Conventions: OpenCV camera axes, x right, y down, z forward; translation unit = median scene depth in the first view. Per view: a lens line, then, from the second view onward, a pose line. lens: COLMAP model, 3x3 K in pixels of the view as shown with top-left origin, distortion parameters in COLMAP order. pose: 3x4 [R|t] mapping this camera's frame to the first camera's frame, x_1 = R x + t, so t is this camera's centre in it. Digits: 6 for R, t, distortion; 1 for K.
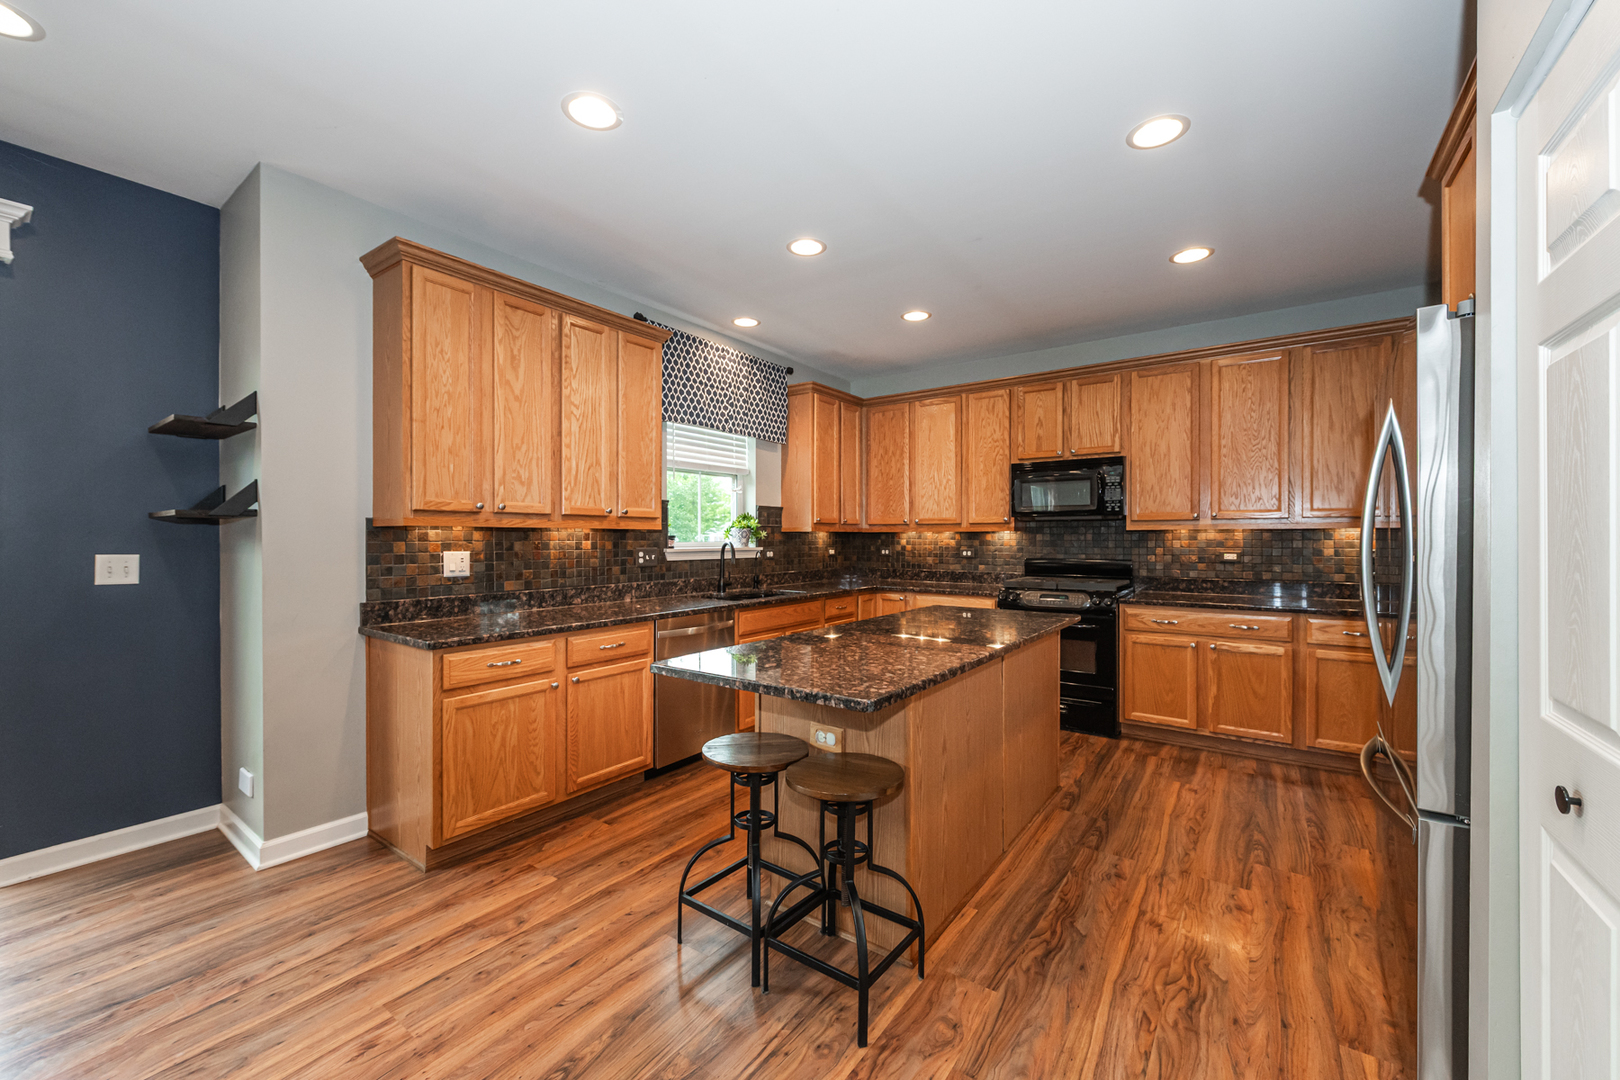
lens RADIAL K [[632.5, 0, 816.6], [0, 632.5, 533.1], [0, 0, 1]] dist [-0.000046, -0.000533]
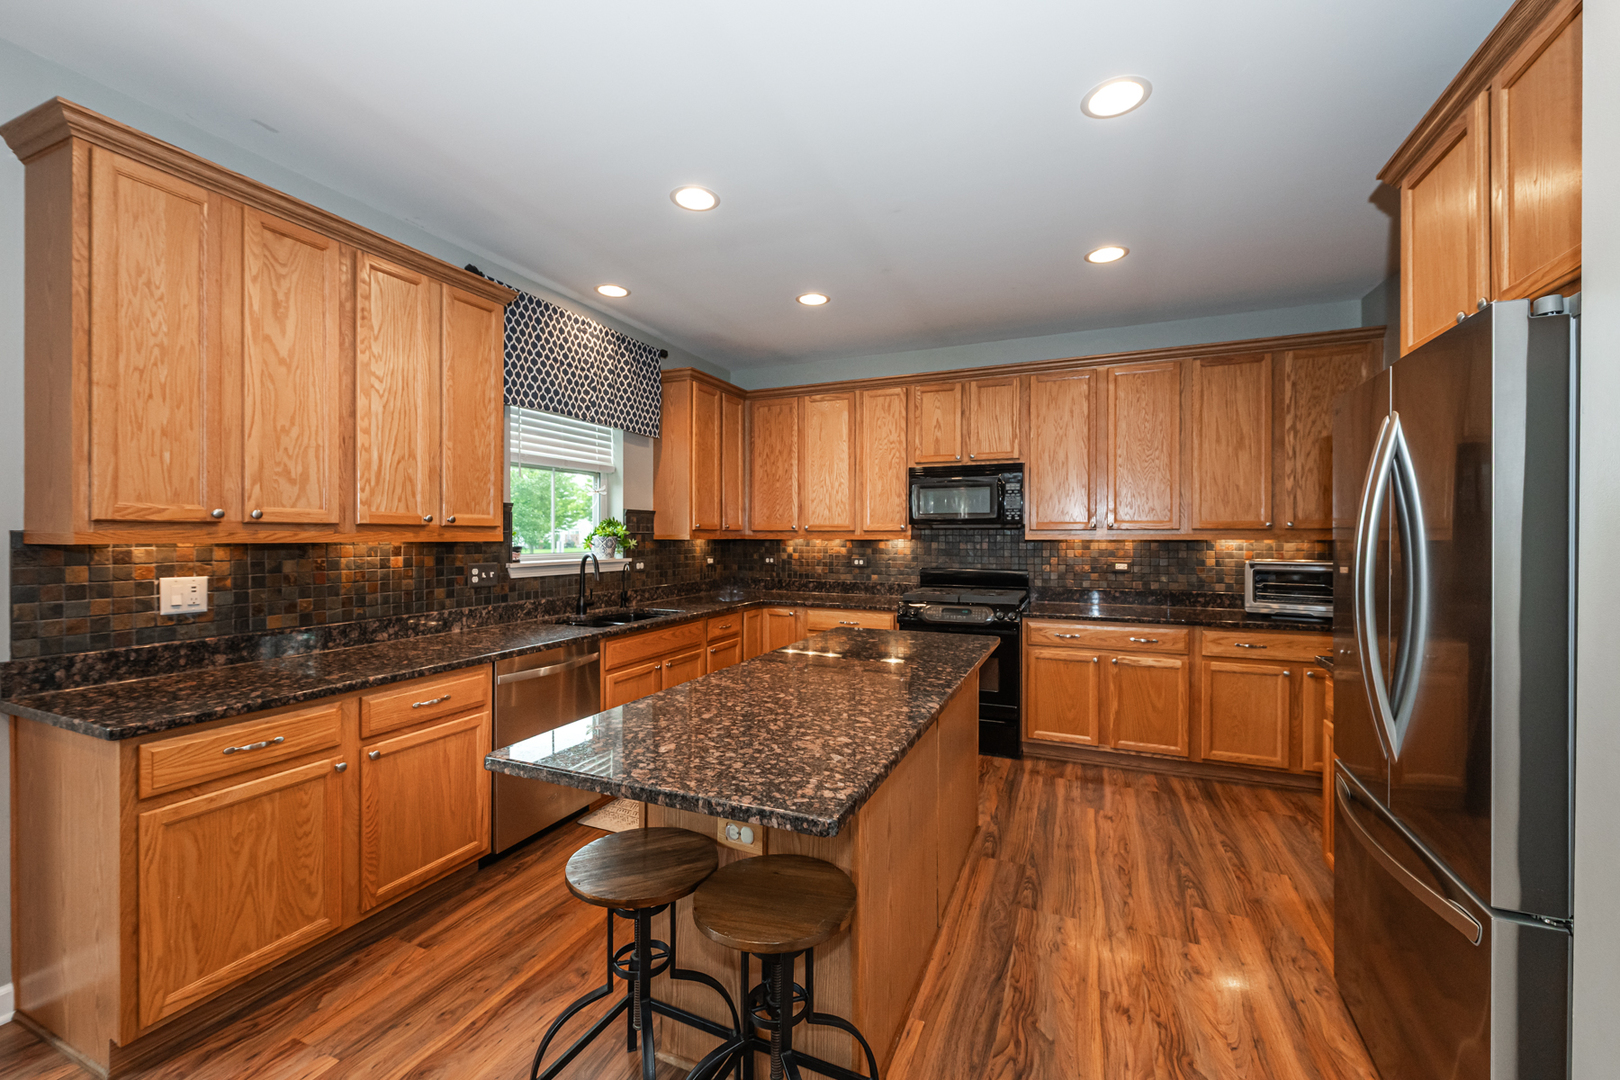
lens RADIAL K [[632.5, 0, 816.6], [0, 632.5, 533.1], [0, 0, 1]] dist [-0.000046, -0.000533]
pose [[0.976075, 0.001671, 0.217426, -0.037985], [-0.002771, 0.999985, 0.004753, -0.022788], [-0.217415, -0.005241, 0.976065, 0.157263]]
